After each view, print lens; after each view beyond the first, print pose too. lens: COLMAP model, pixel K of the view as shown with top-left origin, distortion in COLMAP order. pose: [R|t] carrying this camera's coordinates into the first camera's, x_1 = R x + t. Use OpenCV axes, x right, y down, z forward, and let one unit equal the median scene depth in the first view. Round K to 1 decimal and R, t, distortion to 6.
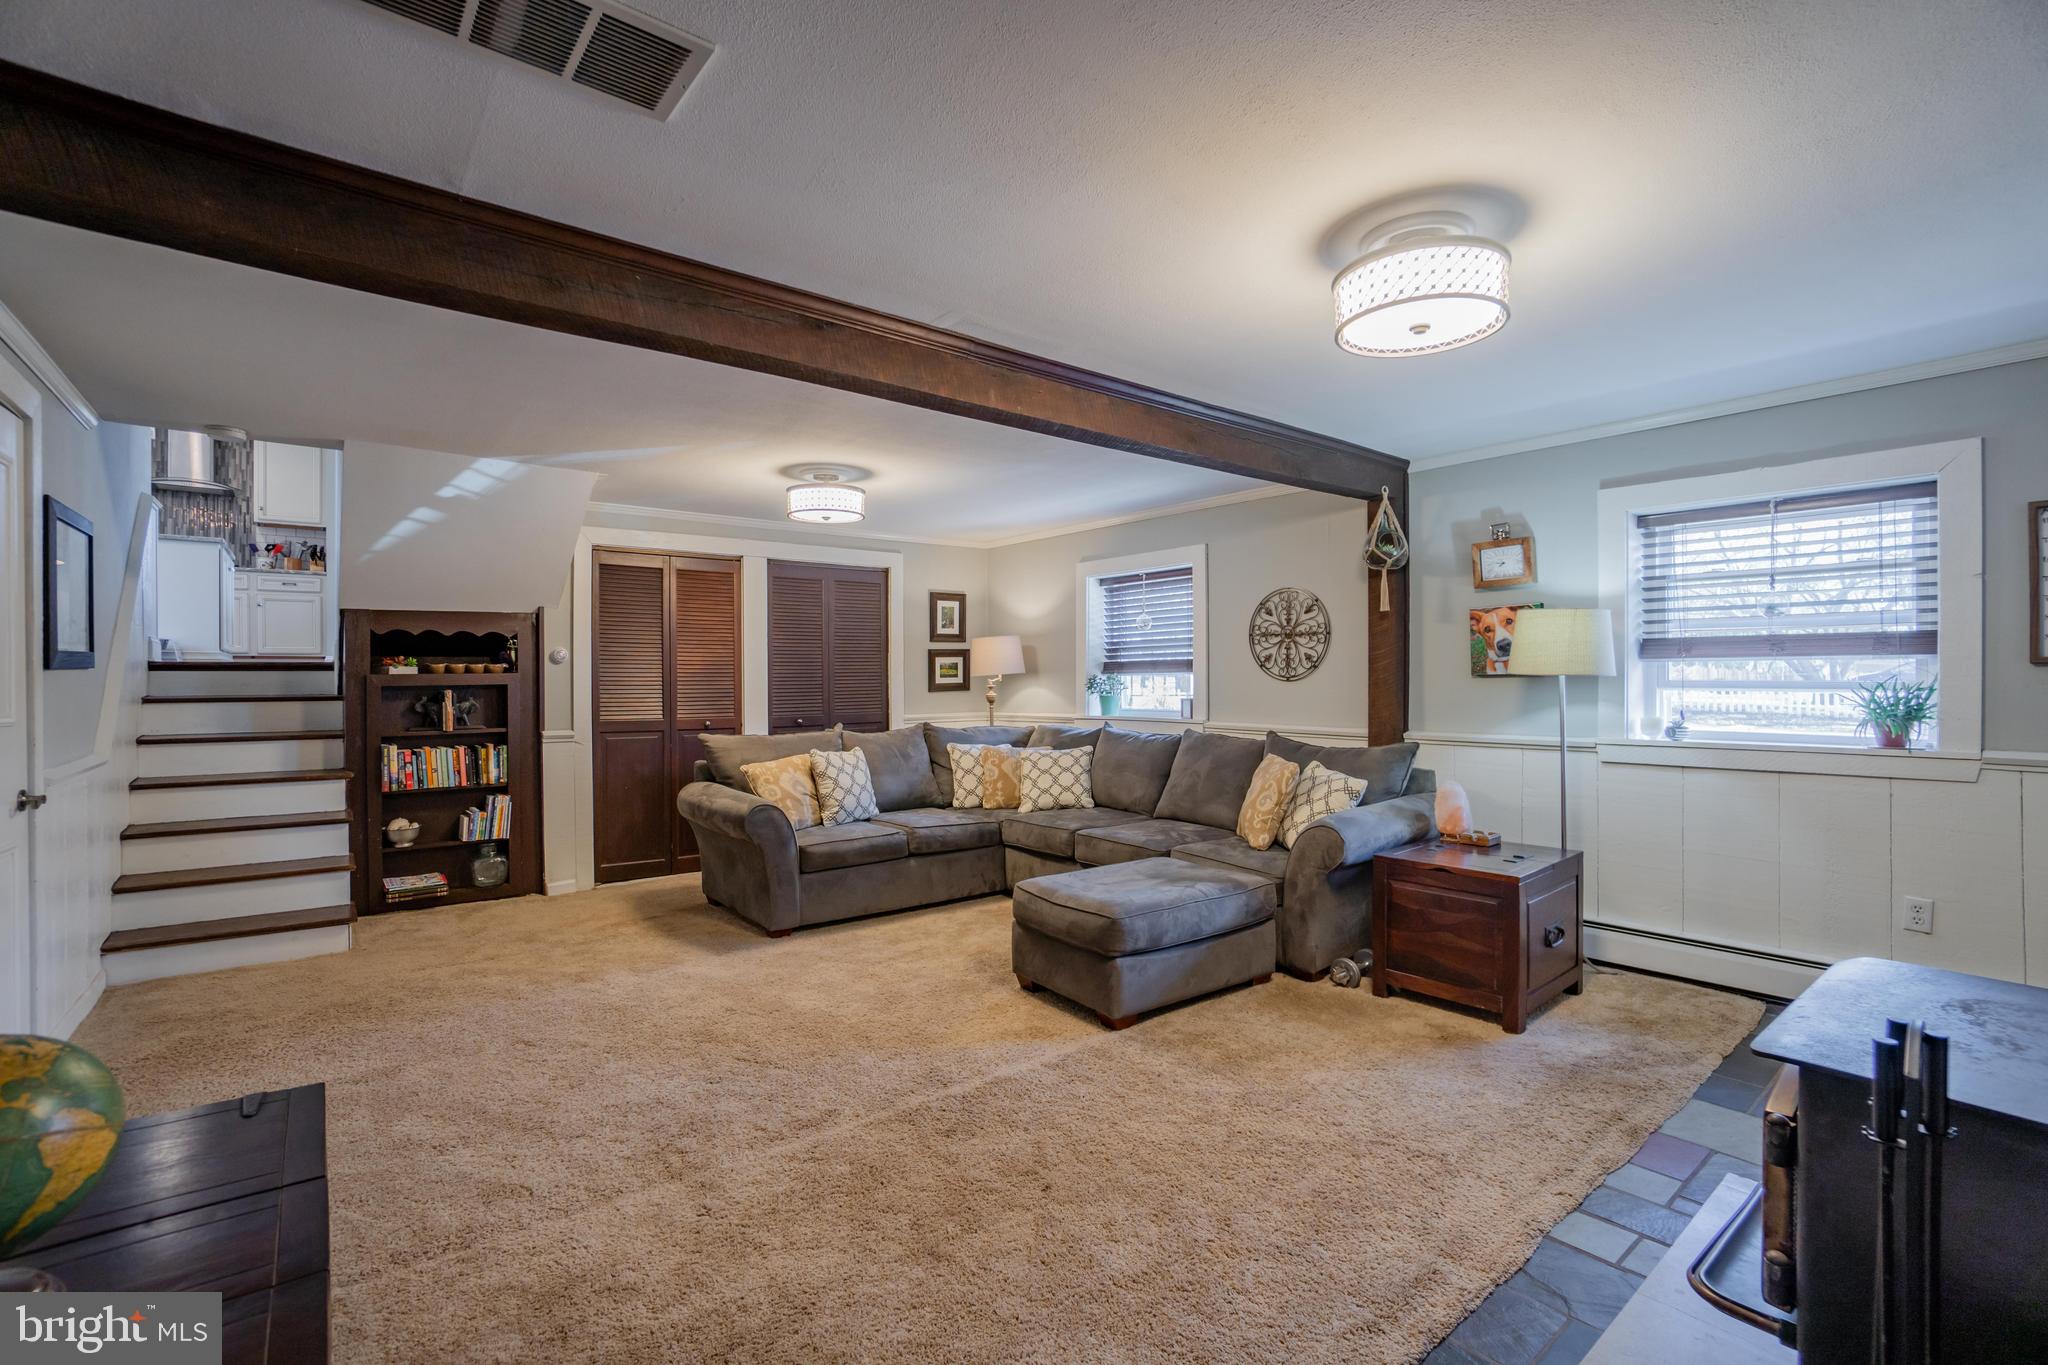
lens RADIAL K [[899.2, 0, 1034.6], [0, 899.2, 688.0], [0, 0, 1]] dist [-0.036867, 0.009008]
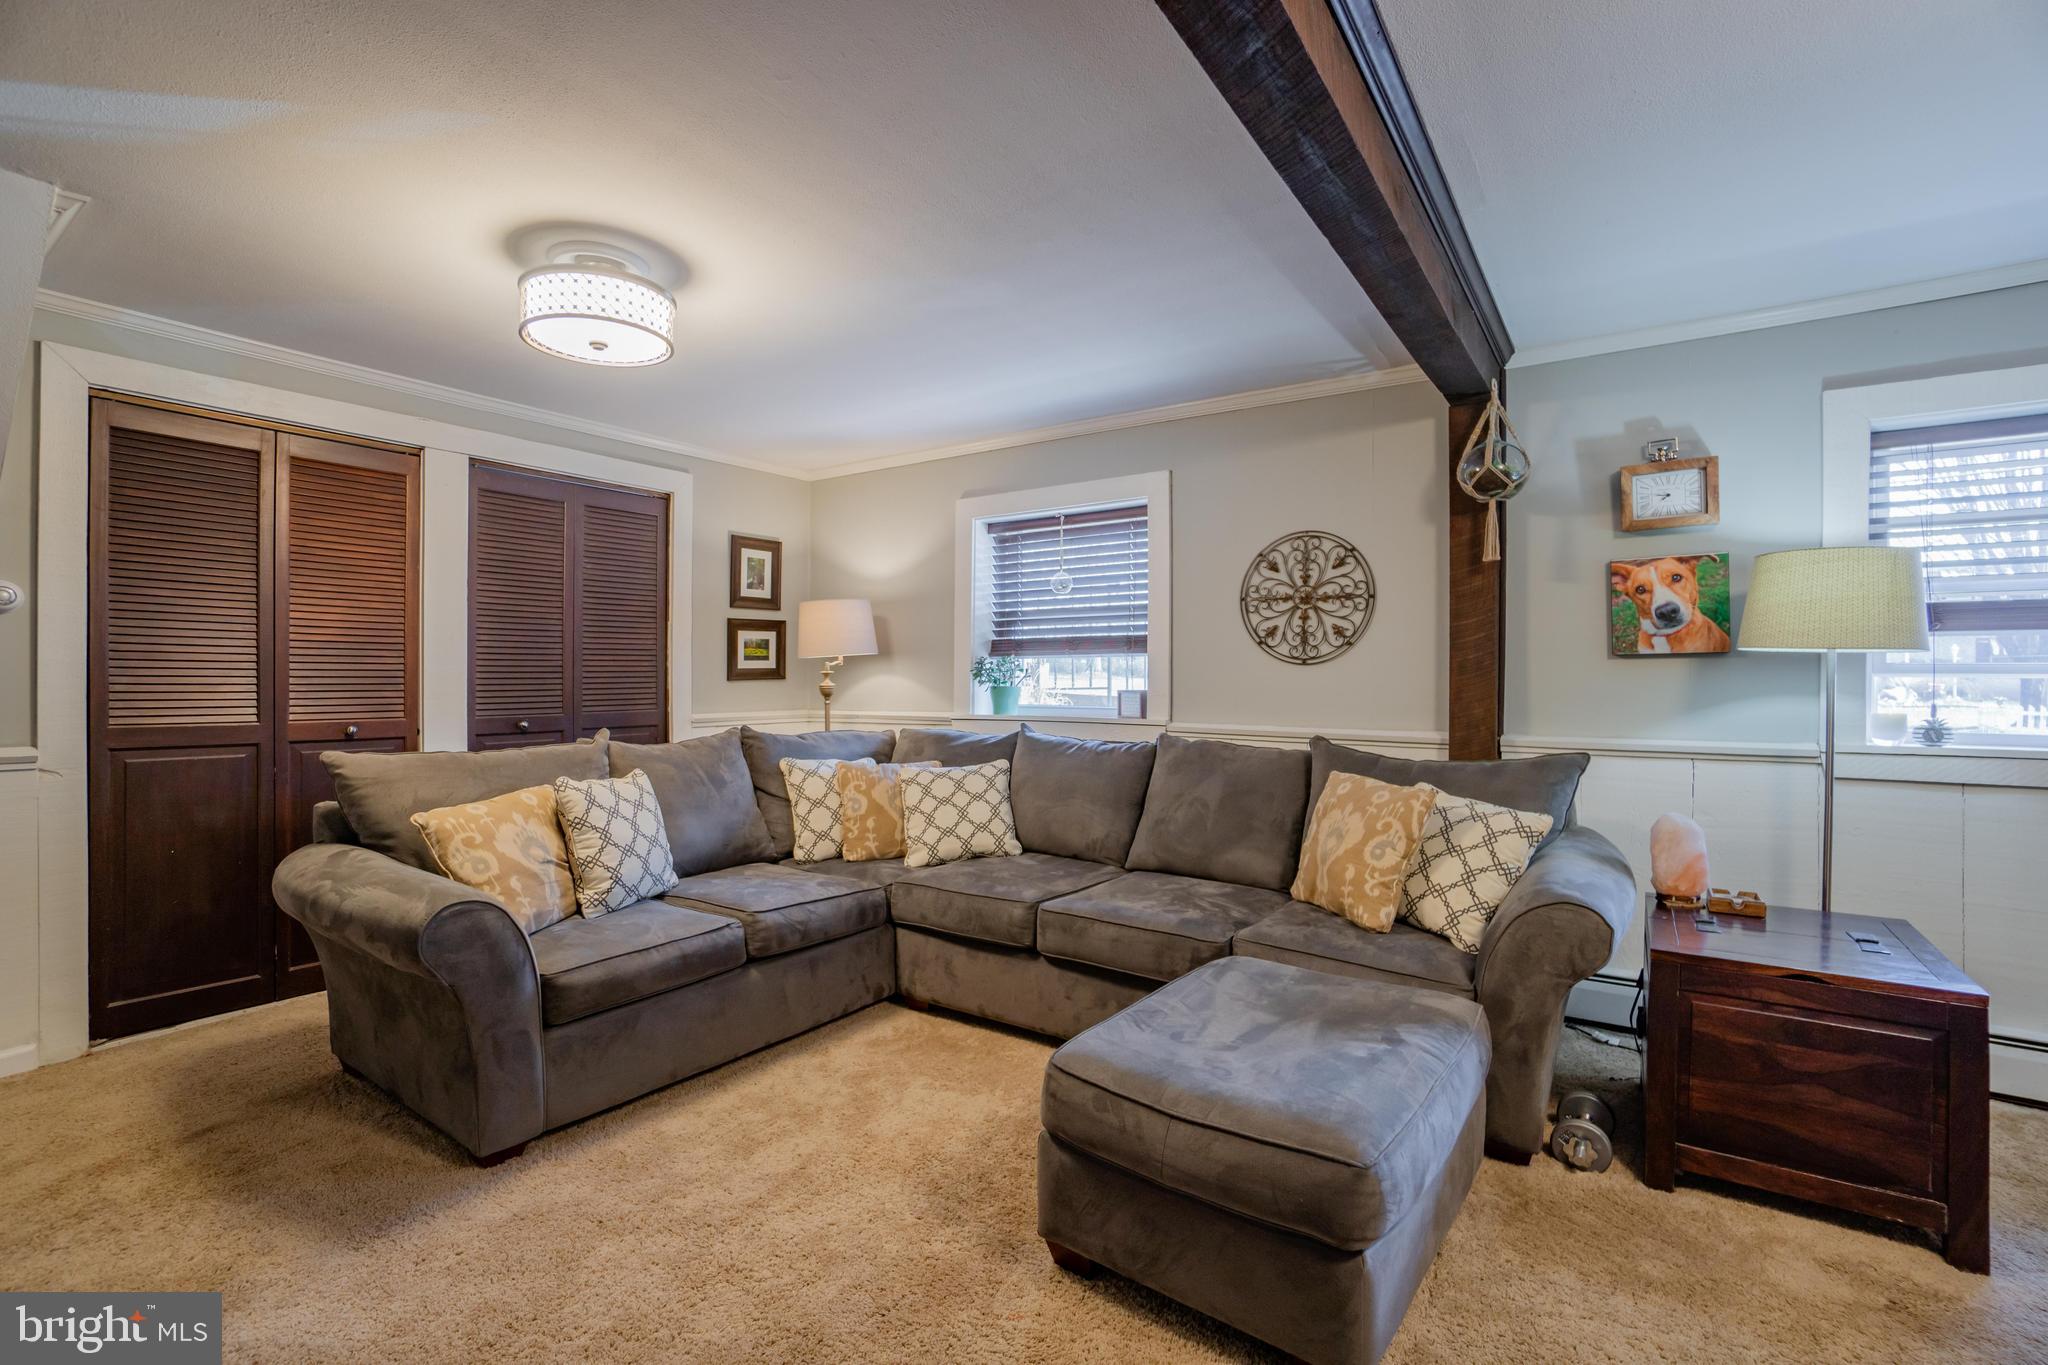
lens RADIAL K [[899.2, 0, 1028.2], [0, 899.2, 676.2], [0, 0, 1]] dist [-0.036867, 0.009008]
pose [[0.959591, 0.008217, 0.281278, -0.131196], [-0.005078, 0.999916, -0.011889, 0.011484], [-0.281352, 0.009980, 0.959553, 0.409379]]
